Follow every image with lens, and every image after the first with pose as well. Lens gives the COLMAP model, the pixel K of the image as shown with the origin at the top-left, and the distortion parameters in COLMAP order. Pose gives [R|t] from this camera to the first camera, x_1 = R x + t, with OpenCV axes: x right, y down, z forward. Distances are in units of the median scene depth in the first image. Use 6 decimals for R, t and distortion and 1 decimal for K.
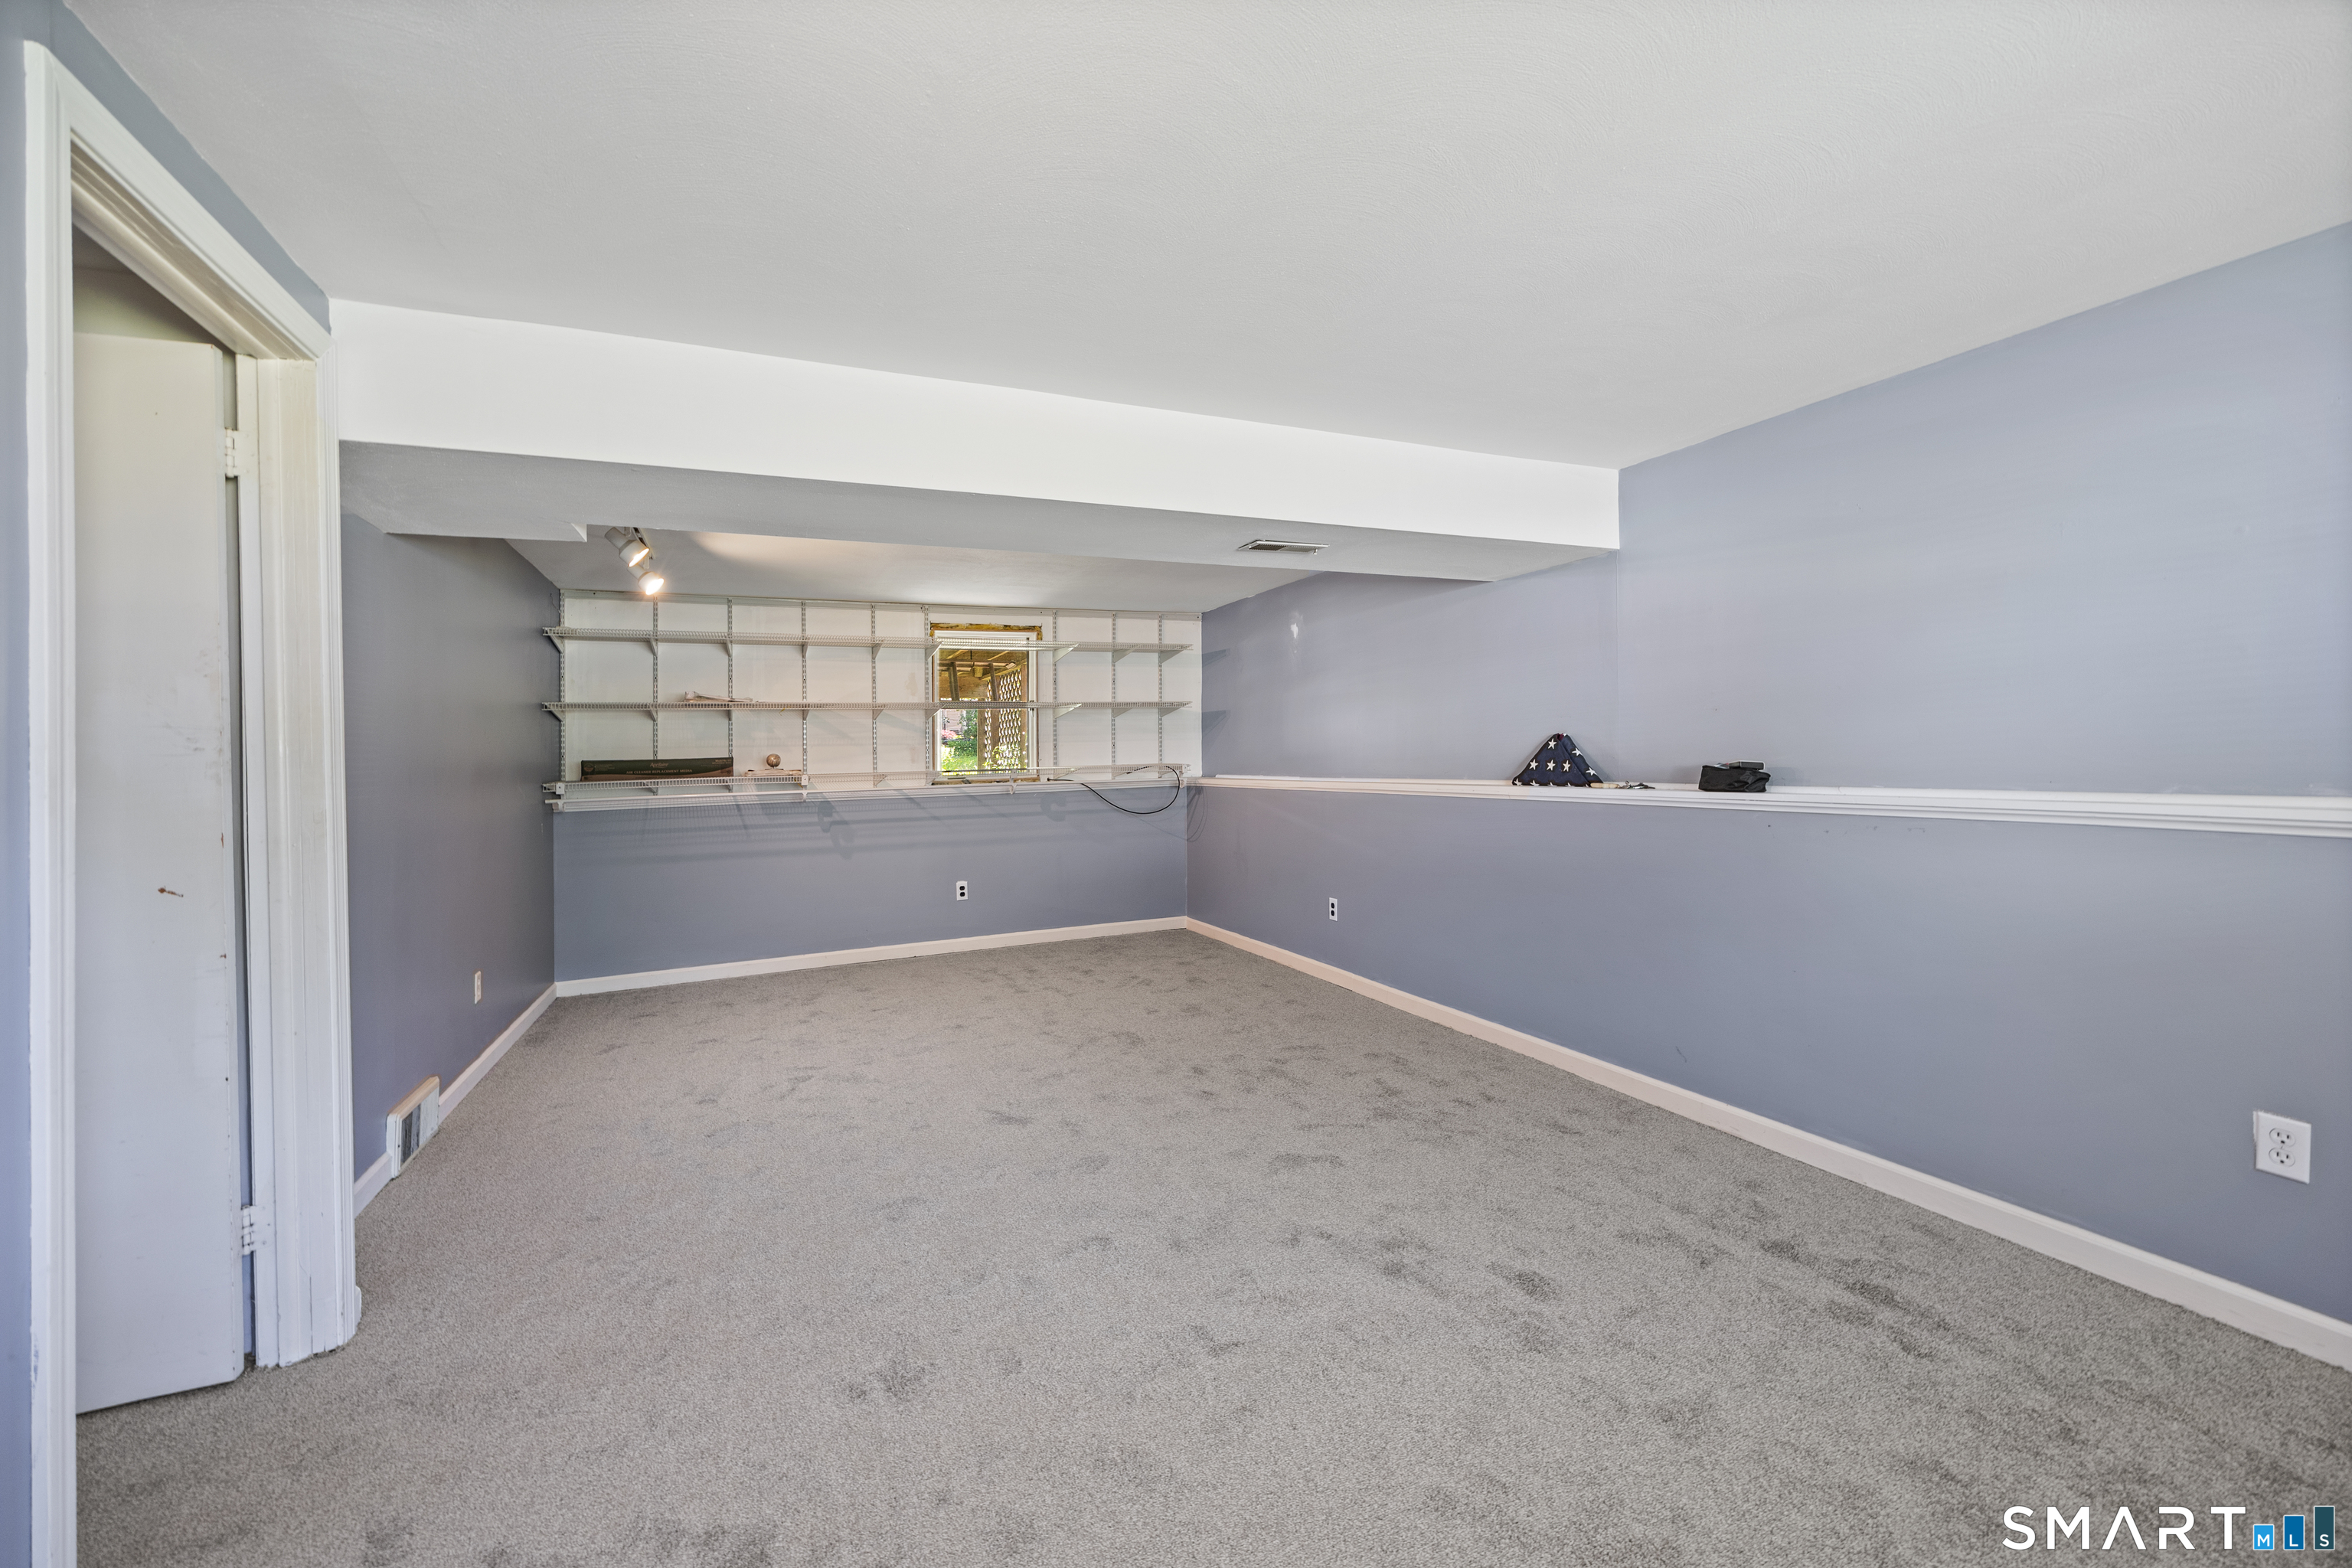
lens RADIAL K [[934.7, 0, 1168.8], [0, 934.7, 759.2], [0, 0, 1]] dist [0.003576, 0.000724]
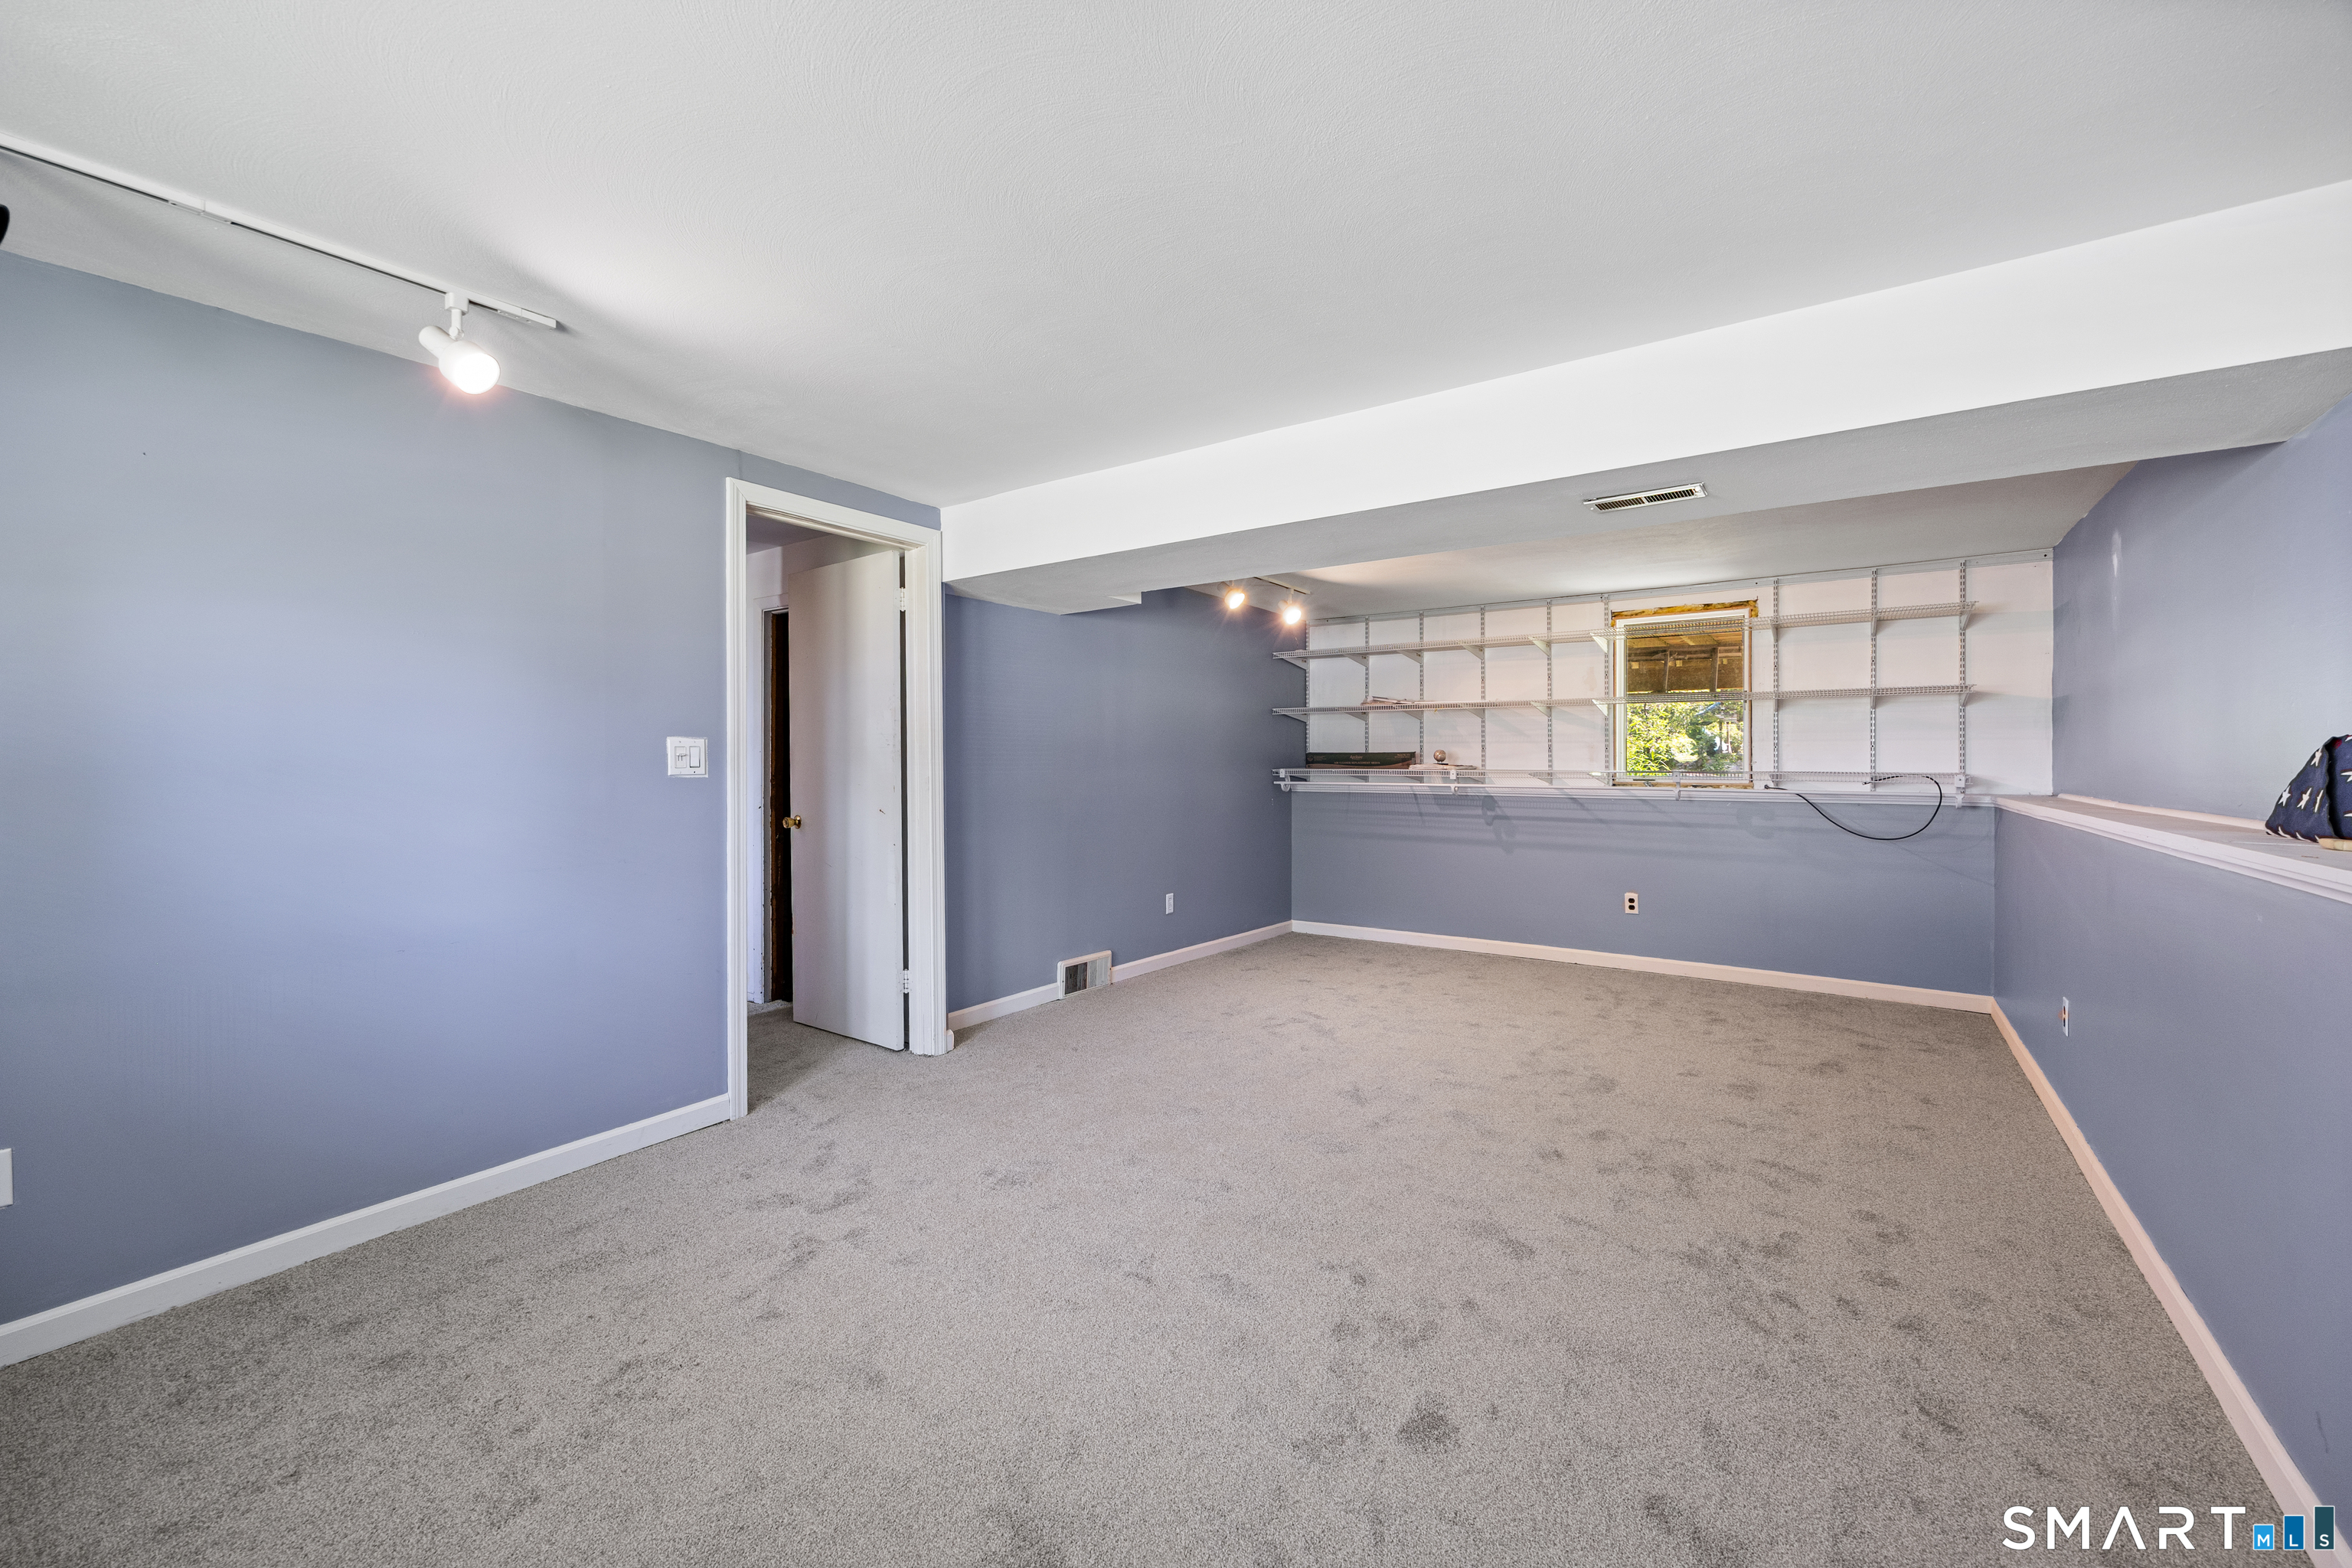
lens RADIAL K [[934.7, 0, 1148.8], [0, 934.7, 754.8], [0, 0, 1]] dist [0.003576, 0.000724]
pose [[0.513950, 0.021657, -0.857547, 0.342093], [-0.018623, 0.999727, 0.014087, -0.008788], [0.857618, 0.008731, 0.514213, 0.136771]]
